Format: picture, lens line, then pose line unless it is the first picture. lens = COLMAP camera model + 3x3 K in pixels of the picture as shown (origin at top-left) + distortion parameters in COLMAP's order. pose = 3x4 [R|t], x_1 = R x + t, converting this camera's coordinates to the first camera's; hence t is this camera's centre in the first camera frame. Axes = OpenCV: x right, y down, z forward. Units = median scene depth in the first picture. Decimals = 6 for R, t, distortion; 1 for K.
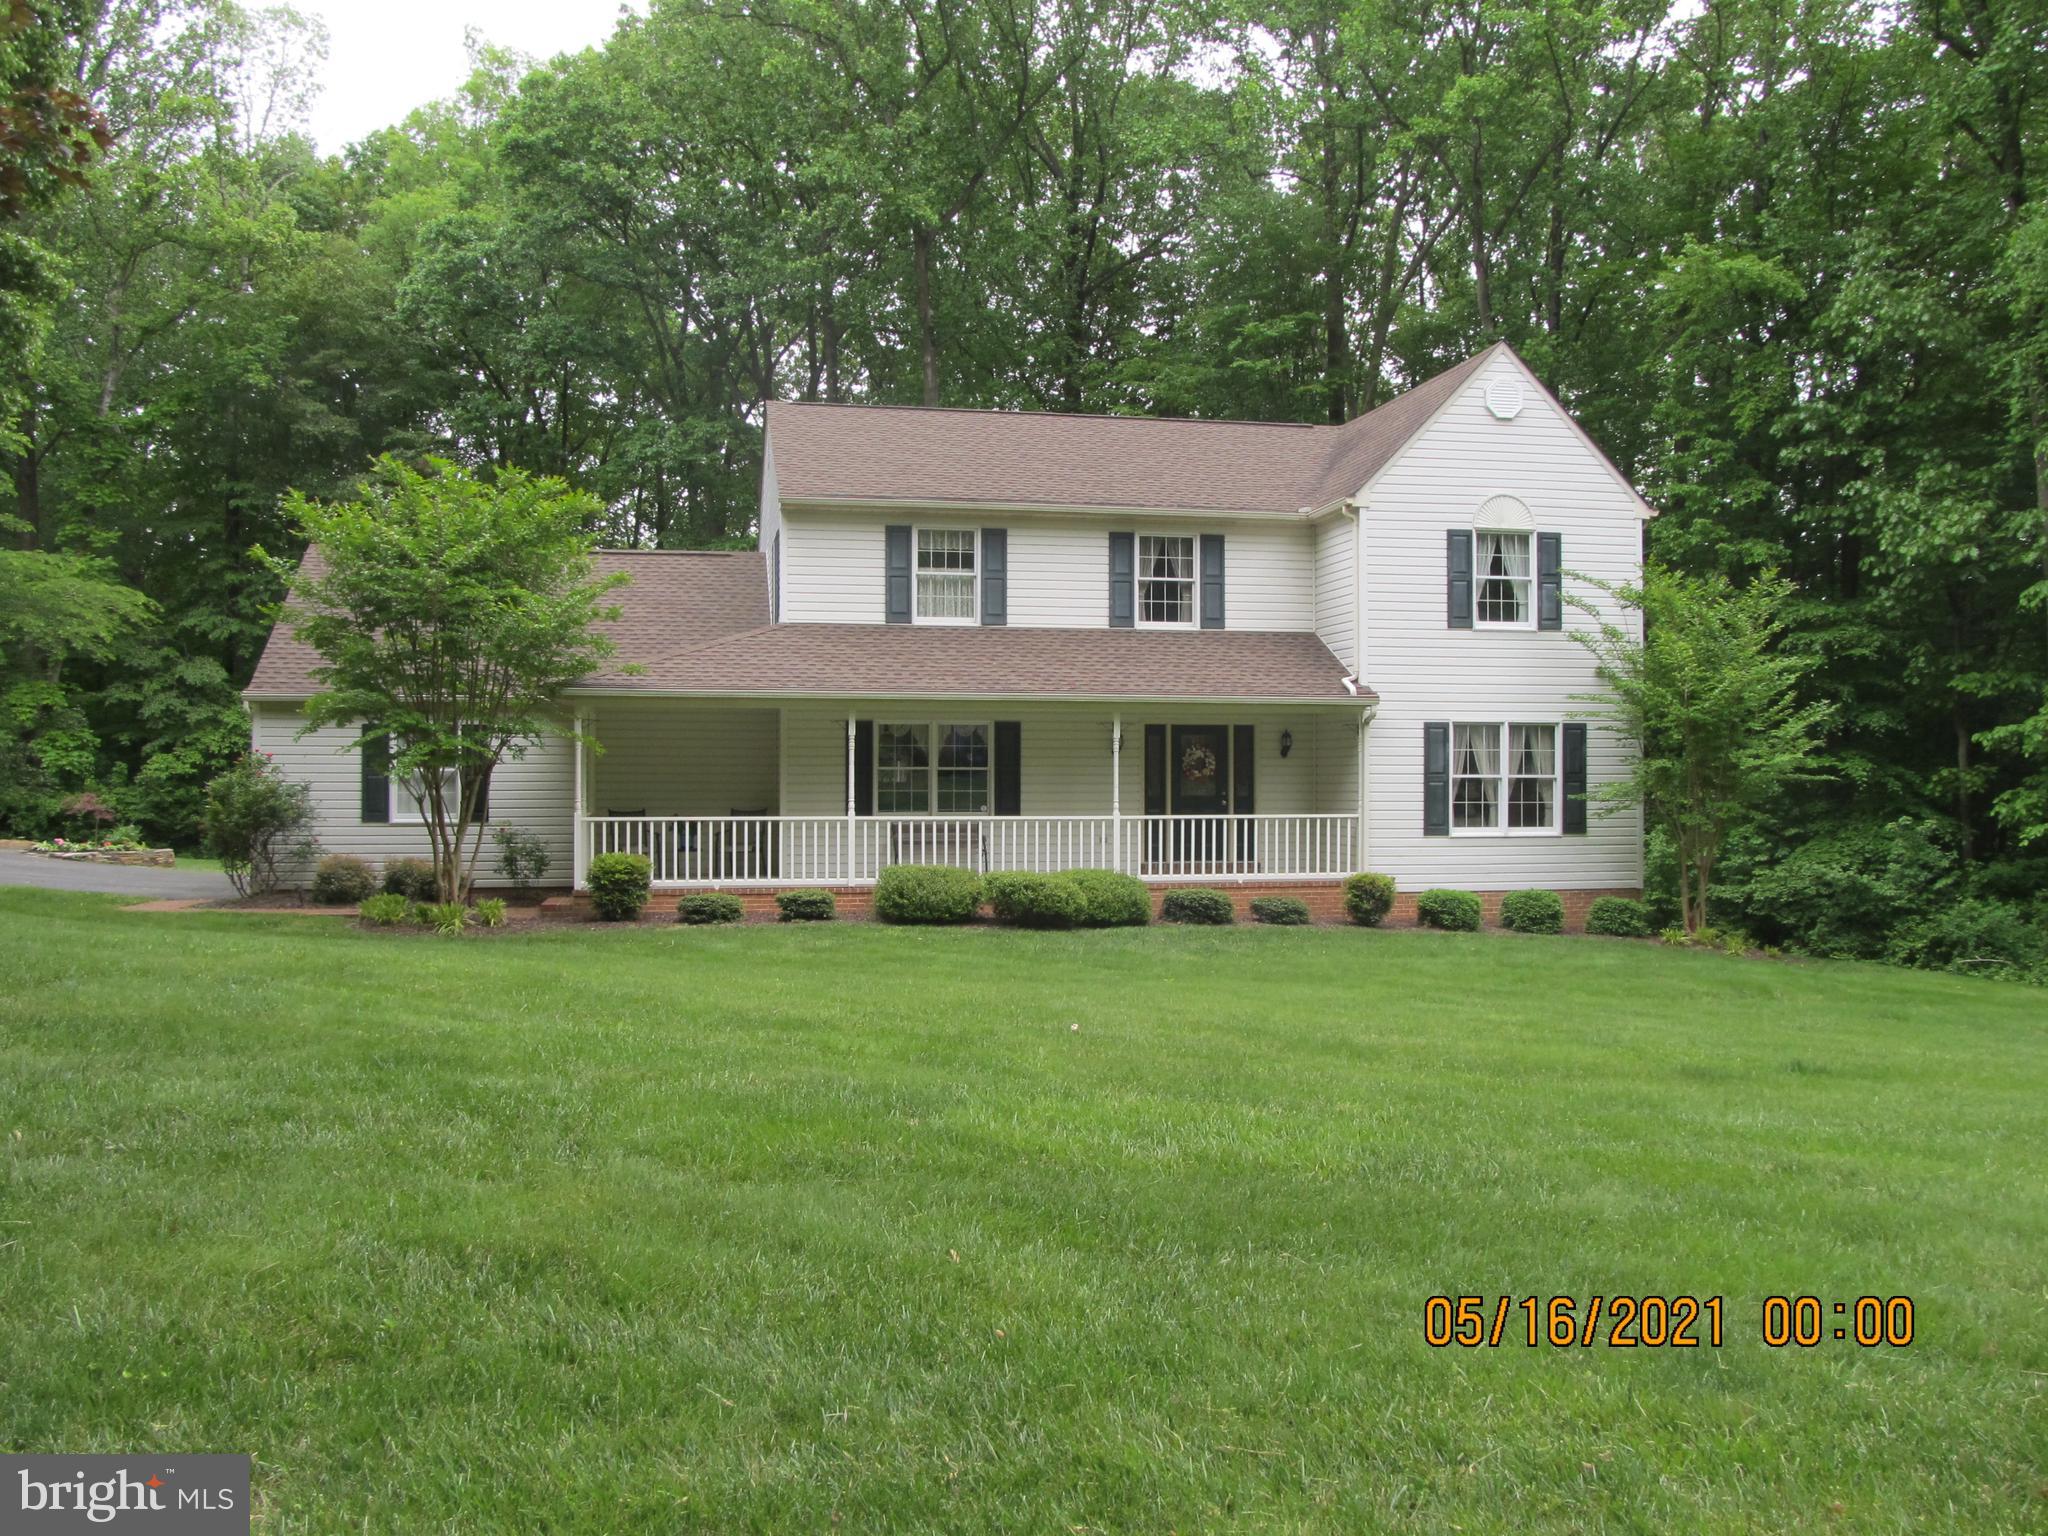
lens RADIAL K [[1679.2, 0, 1024.0], [0, 1679.2, 768.0], [0, 0, 1]] dist [-0.062685, 0.026160]
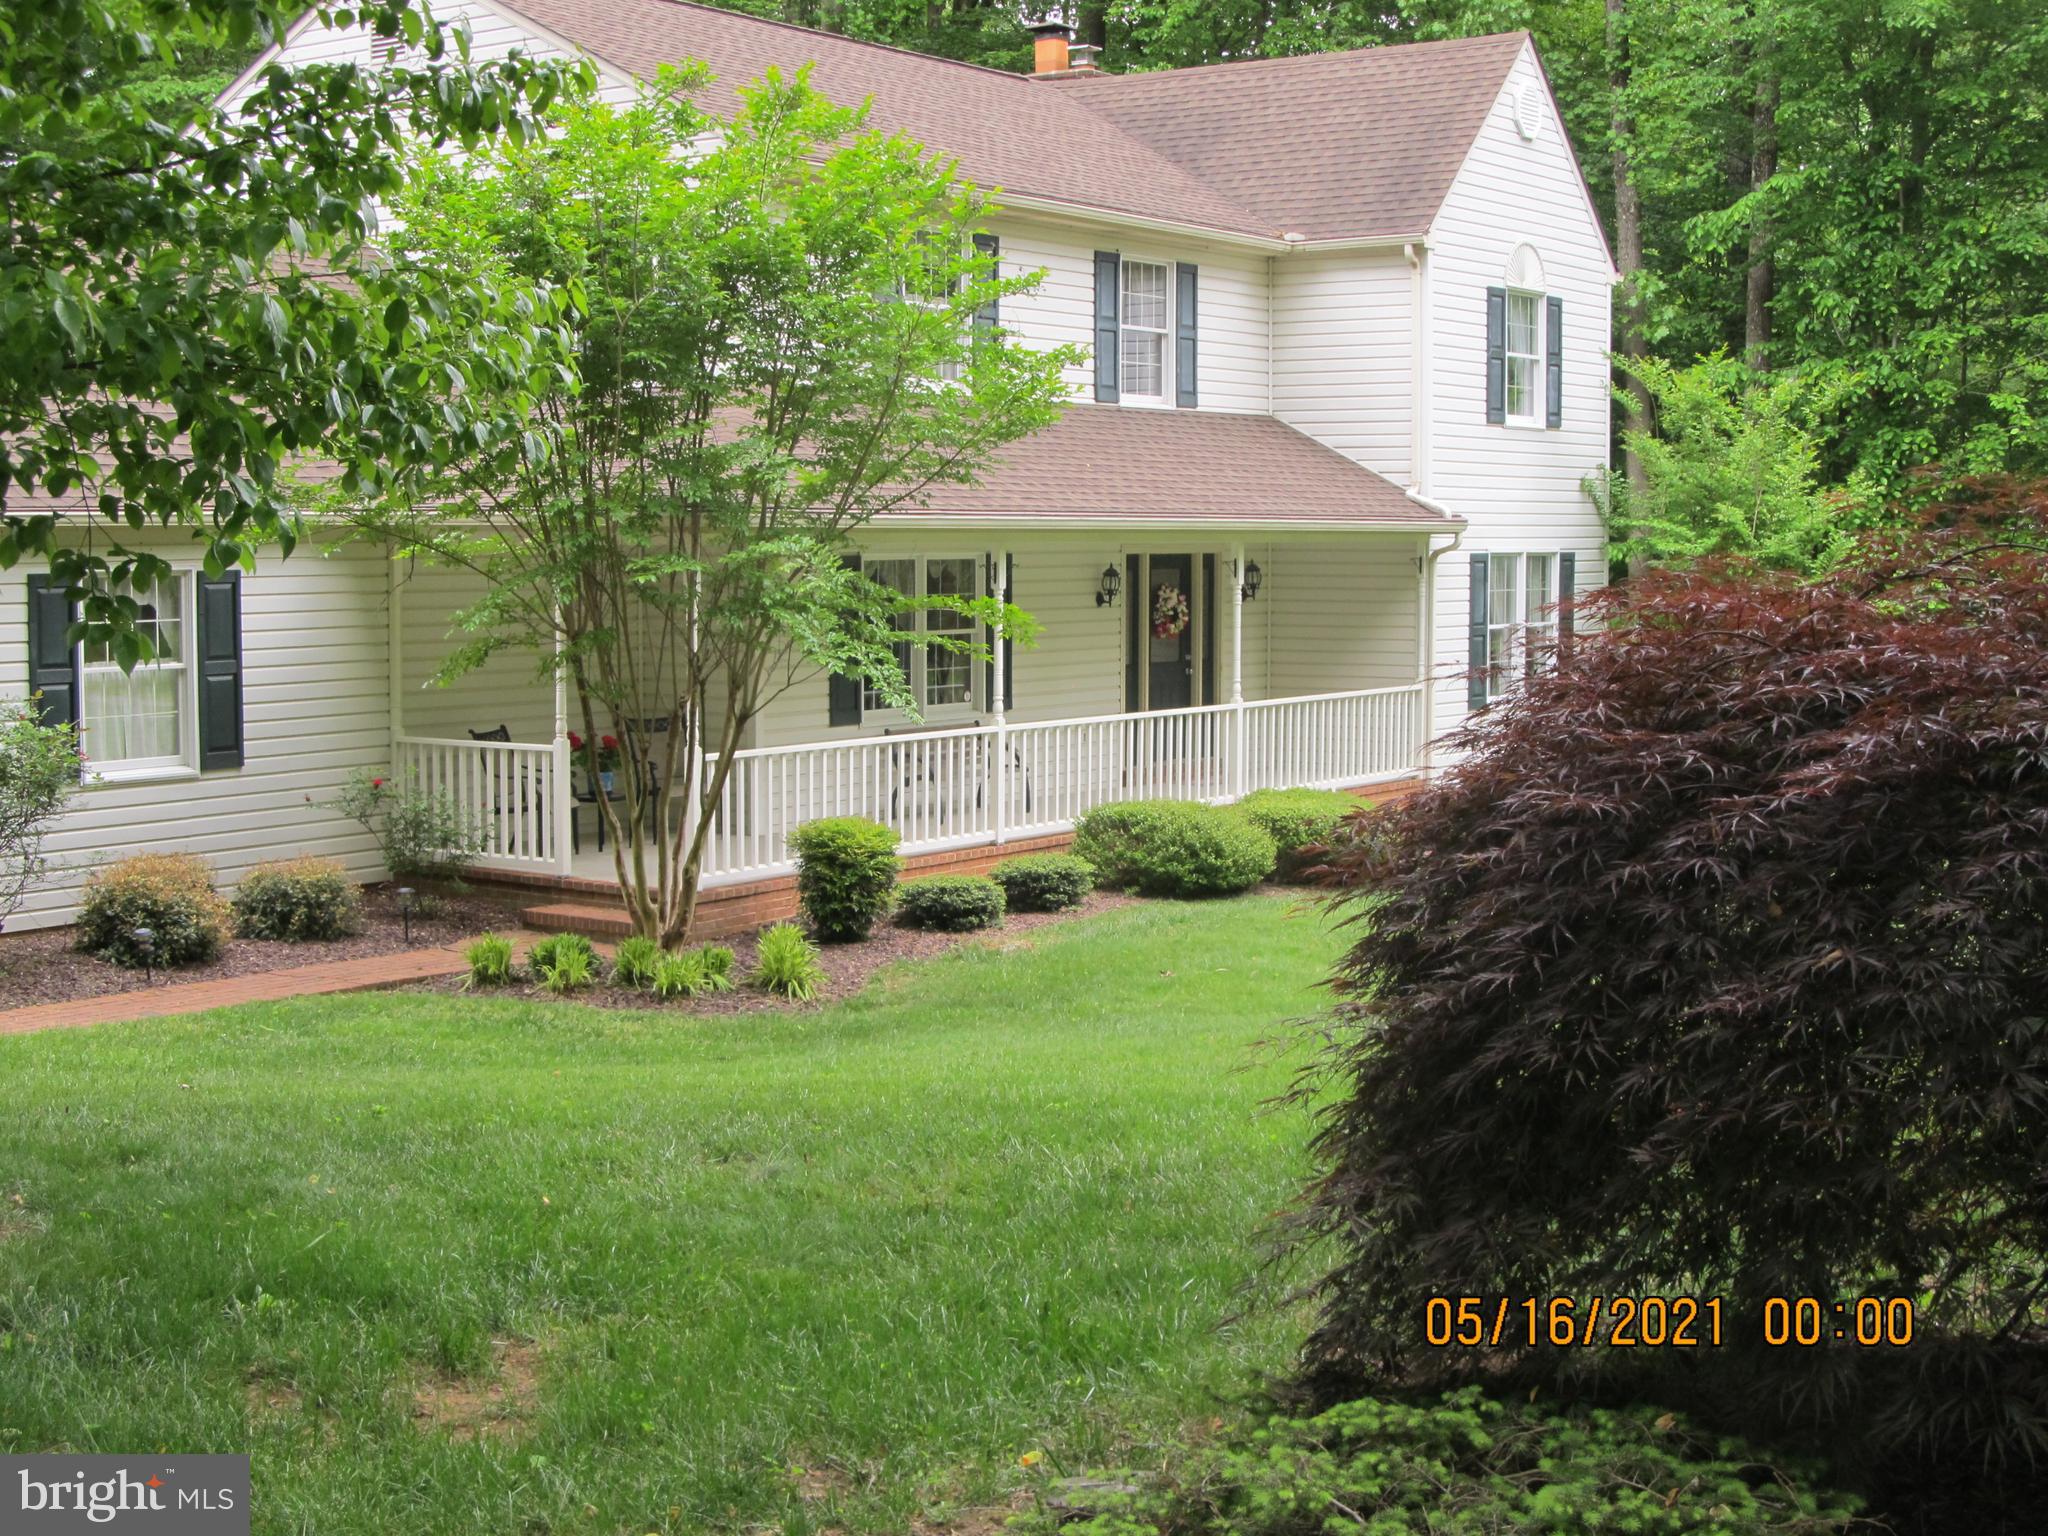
lens RADIAL K [[2730.1, 0, 1024.0], [0, 2730.1, 768.0], [0, 0, 1]] dist [-0.144879, -0.005230]
pose [[0.727796, -0.059466, 0.683210, -0.696795], [-0.001262, 0.996116, 0.088045, -0.037793], [-0.685792, -0.064941, 0.724894, 0.273592]]
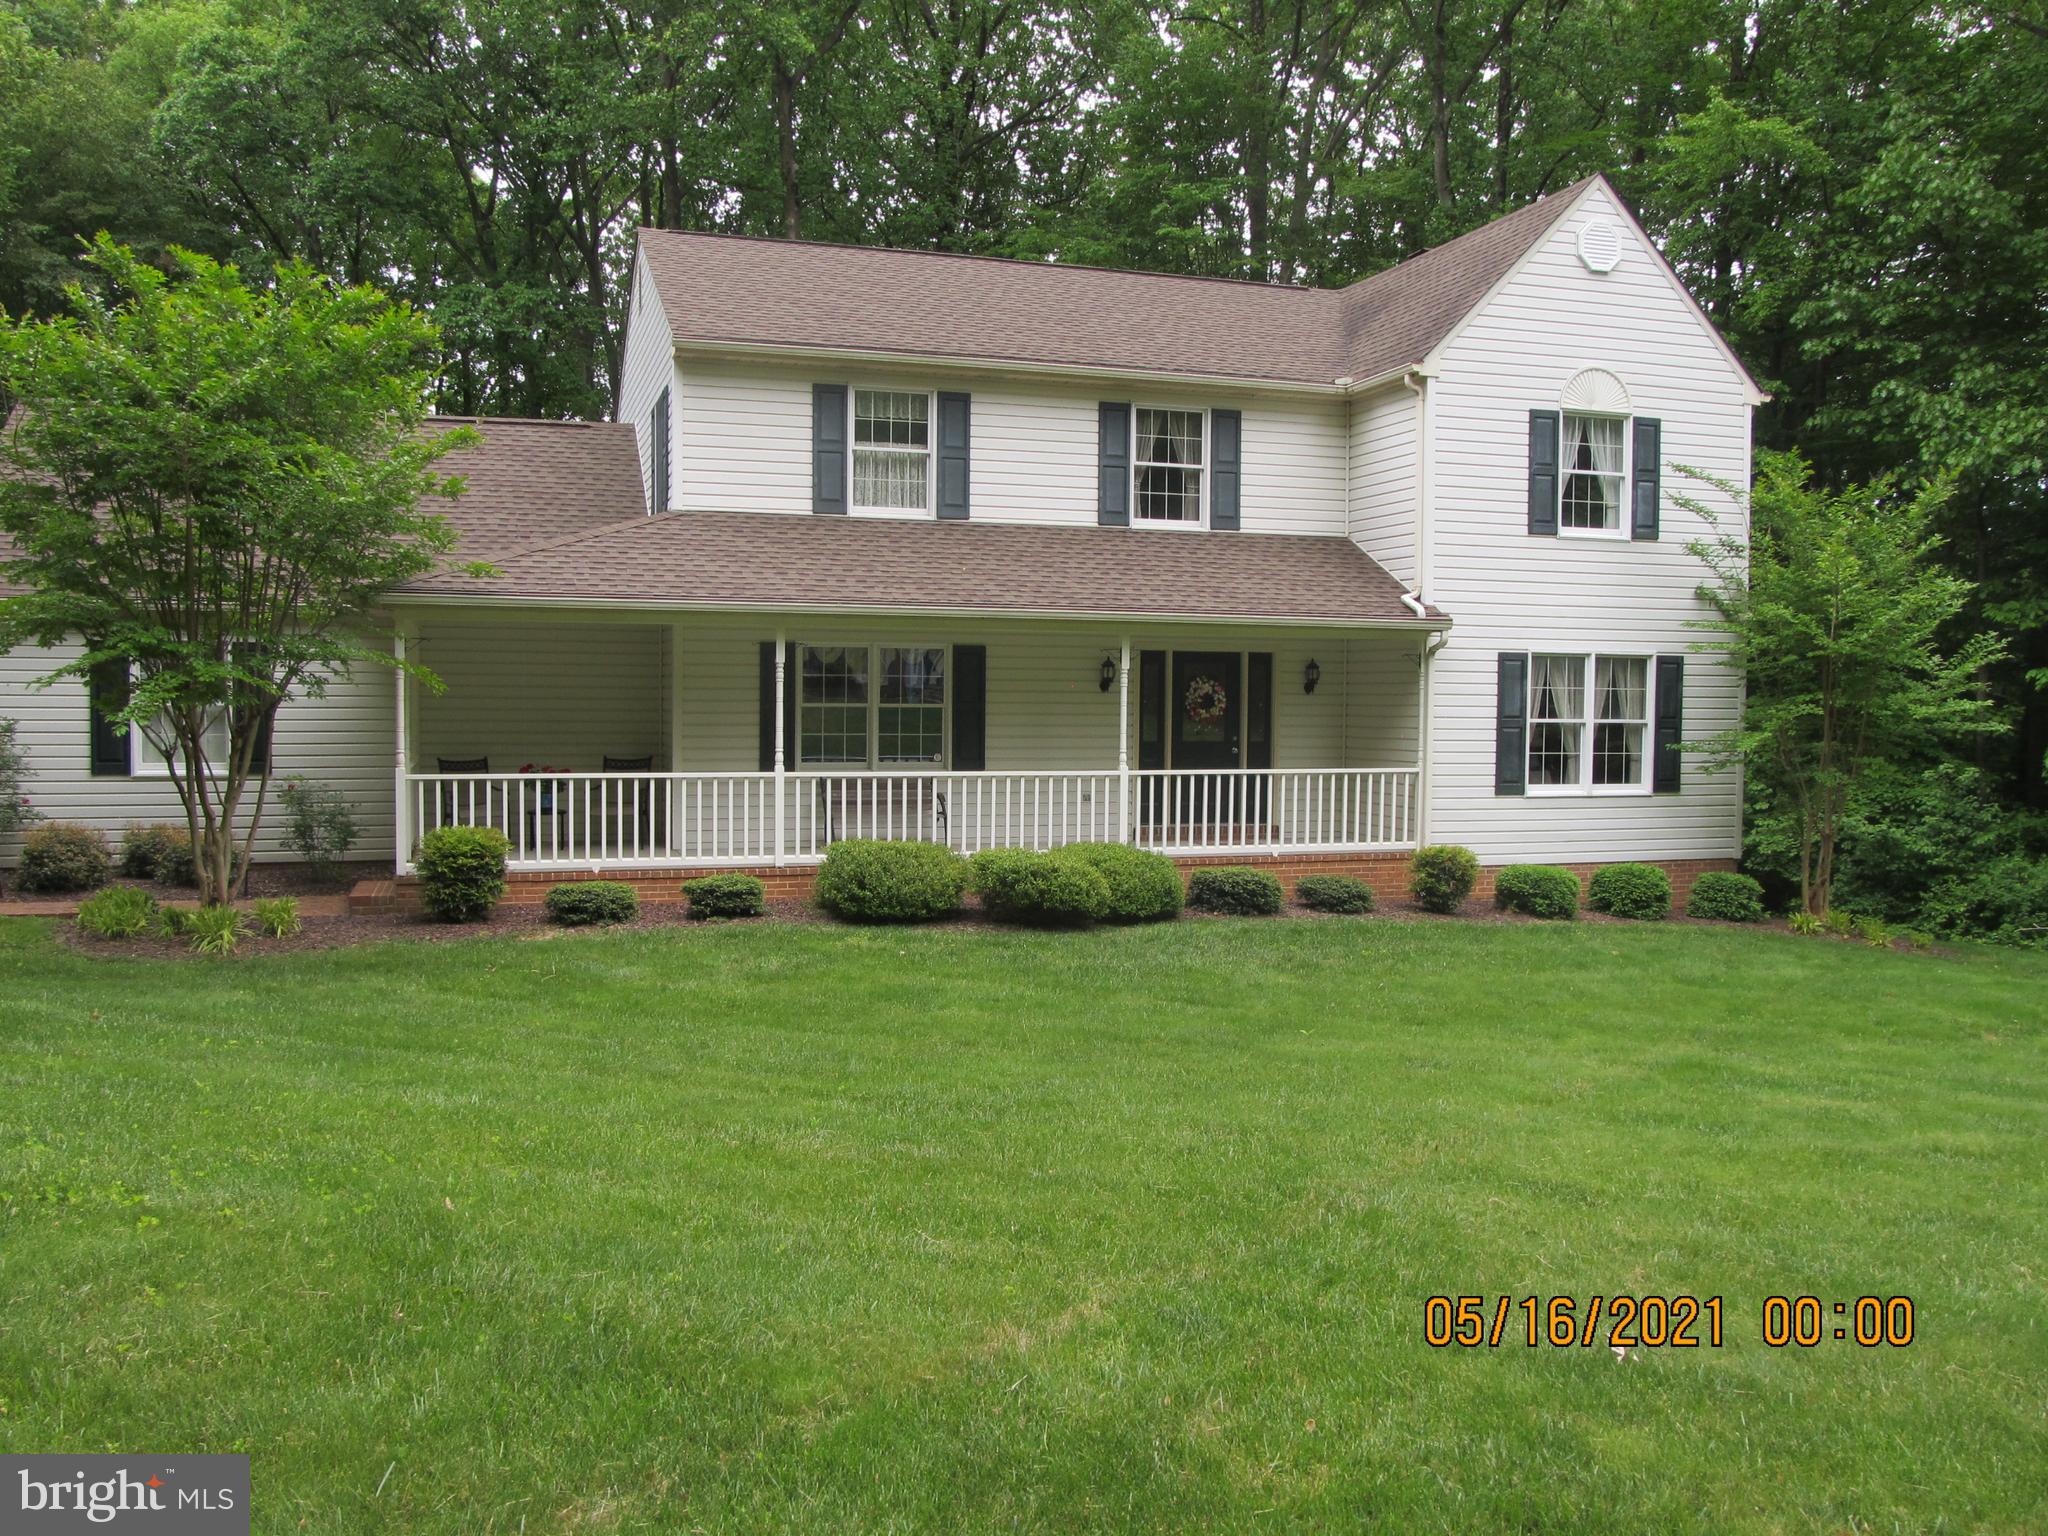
lens RADIAL K [[1679.2, 0, 1024.0], [0, 1679.2, 768.0], [0, 0, 1]] dist [-0.062685, 0.026160]
pose [[0.993304, 0.003029, 0.115486, -0.074892], [-0.008842, 0.998718, 0.049851, -0.010086], [-0.115187, -0.050539, 0.992057, 0.233360]]
